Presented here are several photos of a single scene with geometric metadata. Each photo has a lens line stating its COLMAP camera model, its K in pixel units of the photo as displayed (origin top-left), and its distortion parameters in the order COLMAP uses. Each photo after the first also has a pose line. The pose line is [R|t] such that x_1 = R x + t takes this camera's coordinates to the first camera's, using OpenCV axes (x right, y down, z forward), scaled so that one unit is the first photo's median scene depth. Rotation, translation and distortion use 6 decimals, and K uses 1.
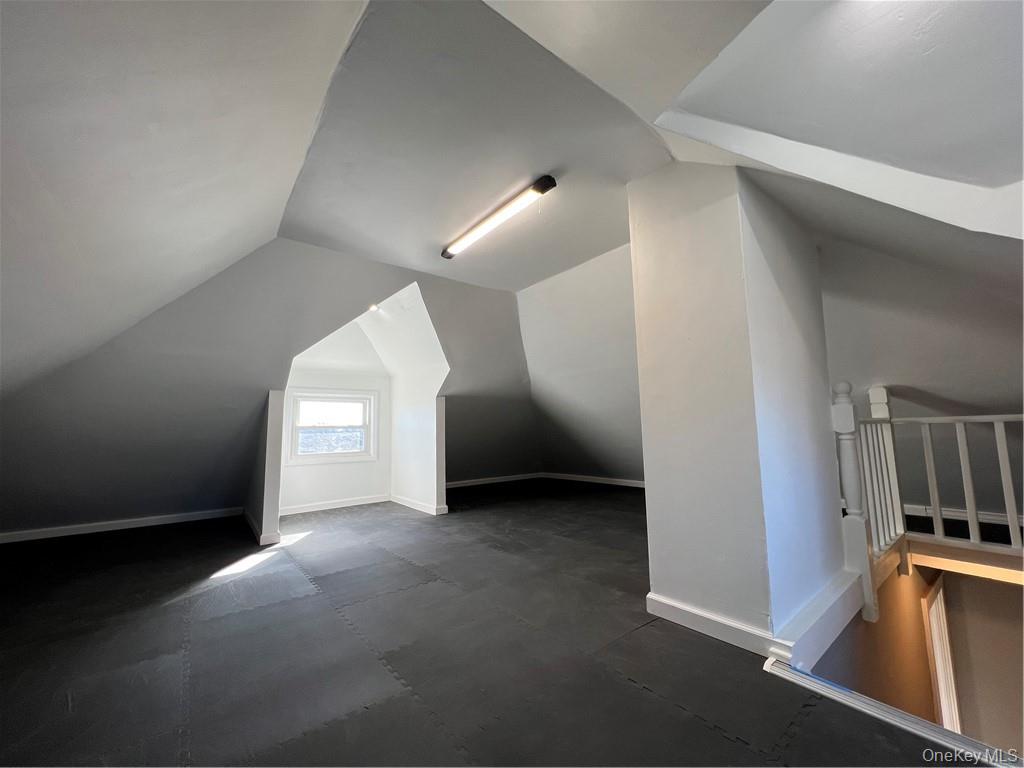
lens RADIAL K [[408.9, 0, 513.6], [0, 408.9, 385.0], [0, 0, 1]] dist [-0.002730, 0.000649]
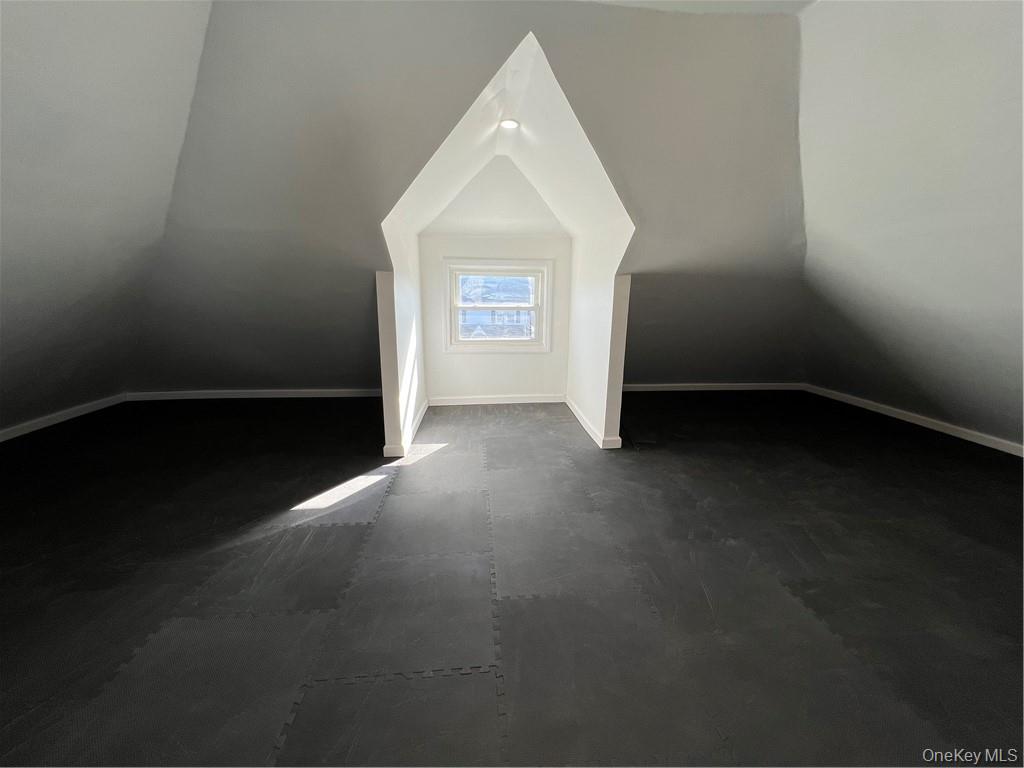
lens RADIAL K [[408.9, 0, 513.6], [0, 408.9, 385.0], [0, 0, 1]] dist [-0.002730, 0.000649]
pose [[0.839375, 0.160944, -0.519178, 0.043200], [0.028457, 0.940836, 0.337665, -0.040264], [0.542807, -0.298202, 0.785135, 0.533348]]
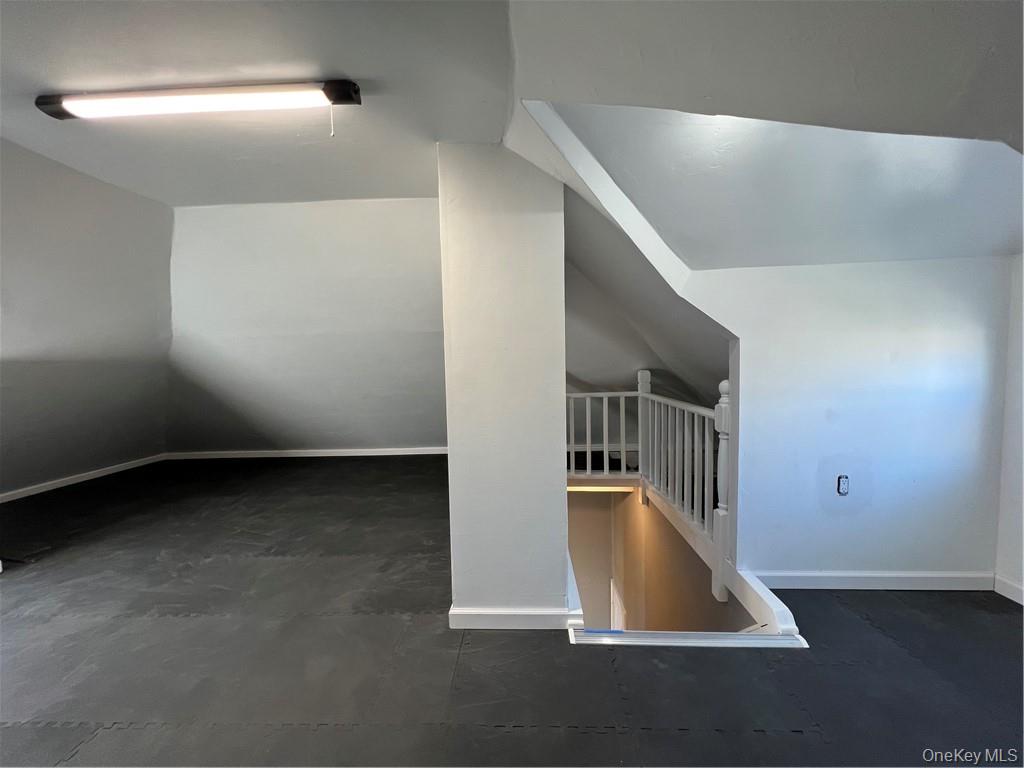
lens RADIAL K [[408.2, 0, 513.3], [0, 408.2, 386.7], [0, 0, 1]] dist [0.002176, 0.000207]
pose [[0.650318, -0.040358, 0.758589, -0.167156], [-0.076054, 0.990112, 0.117875, -0.079406], [-0.755846, -0.134350, 0.640818, 0.201599]]
